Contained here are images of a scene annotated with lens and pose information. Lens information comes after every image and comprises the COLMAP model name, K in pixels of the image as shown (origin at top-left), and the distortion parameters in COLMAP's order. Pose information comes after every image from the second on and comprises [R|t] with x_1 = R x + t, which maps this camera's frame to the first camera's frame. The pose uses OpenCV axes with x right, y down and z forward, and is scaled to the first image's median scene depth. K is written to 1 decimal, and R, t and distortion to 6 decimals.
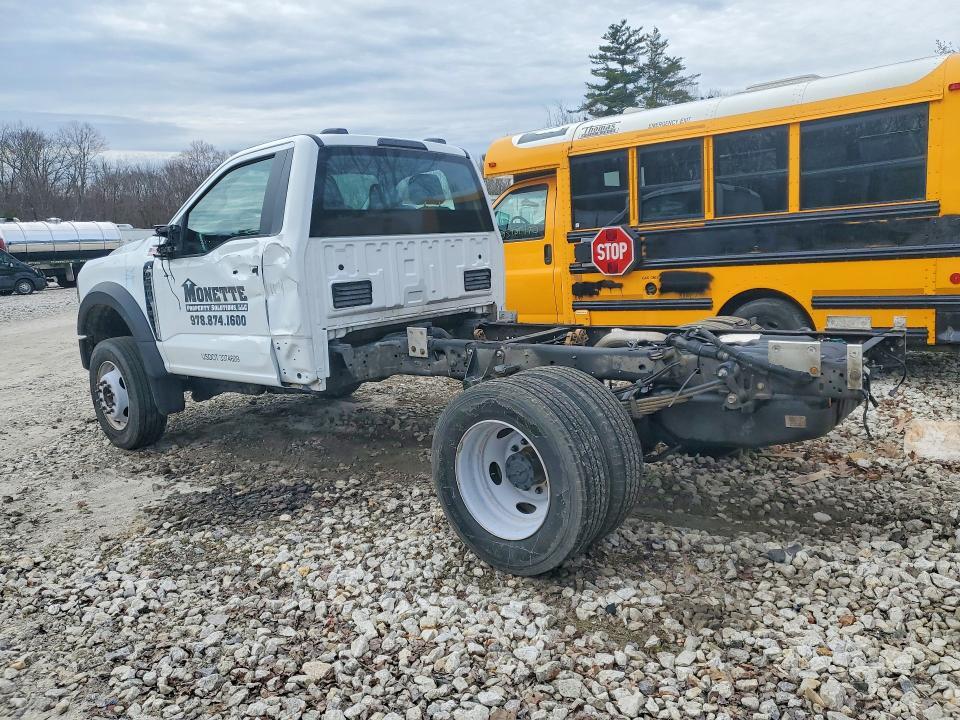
lens RADIAL K [[745.1, 0, 495.2], [0, 745.1, 358.9], [0, 0, 1]] dist [0.010892, -0.004713]
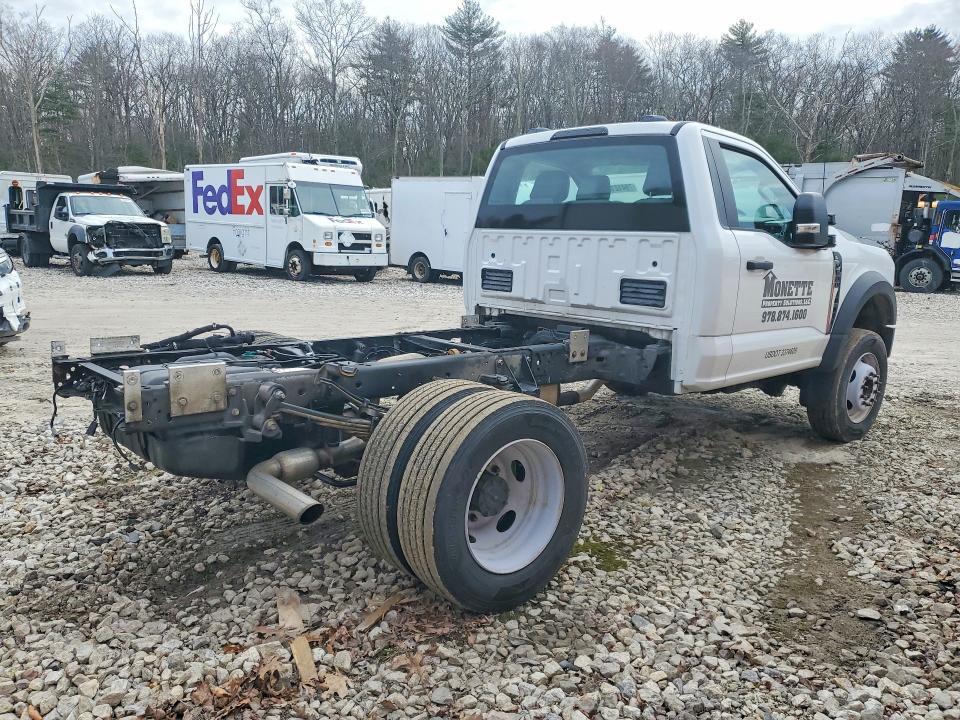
lens RADIAL K [[741.9, 0, 477.5], [0, 741.9, 381.6], [0, 0, 1]] dist [-0.000813, -0.000274]
pose [[-0.139455, 0.239728, -0.960772, 0.656443], [-0.176396, 0.948720, 0.262325, -0.162234], [0.974390, 0.206059, -0.090017, 0.775805]]
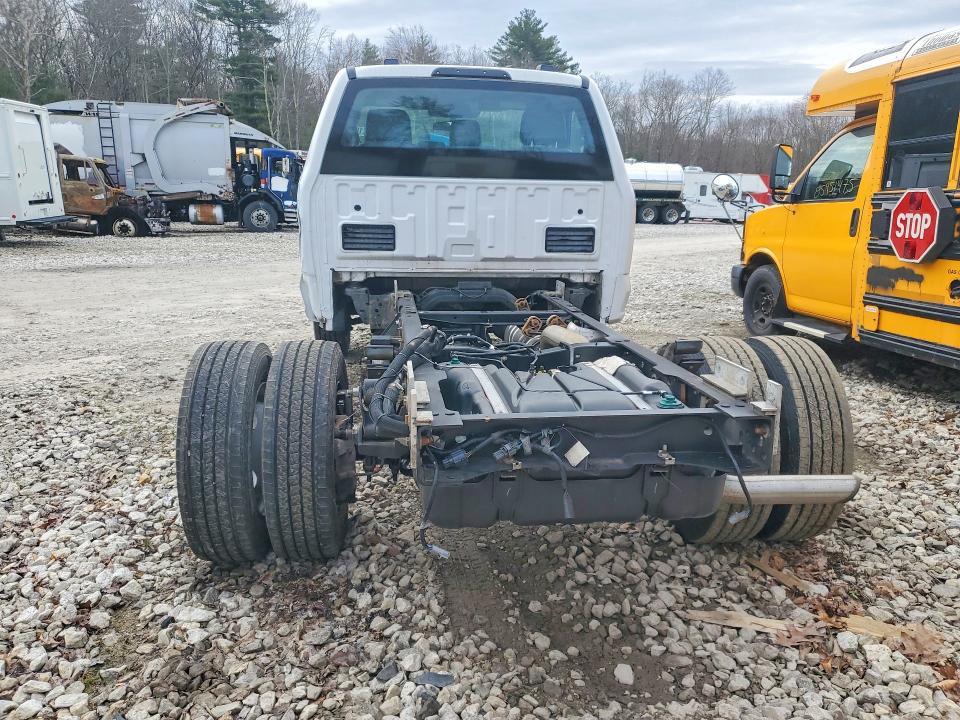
lens RADIAL K [[745.1, 0, 495.2], [0, 745.1, 358.9], [0, 0, 1]] dist [0.010892, -0.004713]
pose [[0.713851, 0.212579, -0.667254, 0.414793], [-0.165978, 0.977024, 0.133699, -0.062918], [0.680344, 0.015309, 0.732733, 0.291960]]
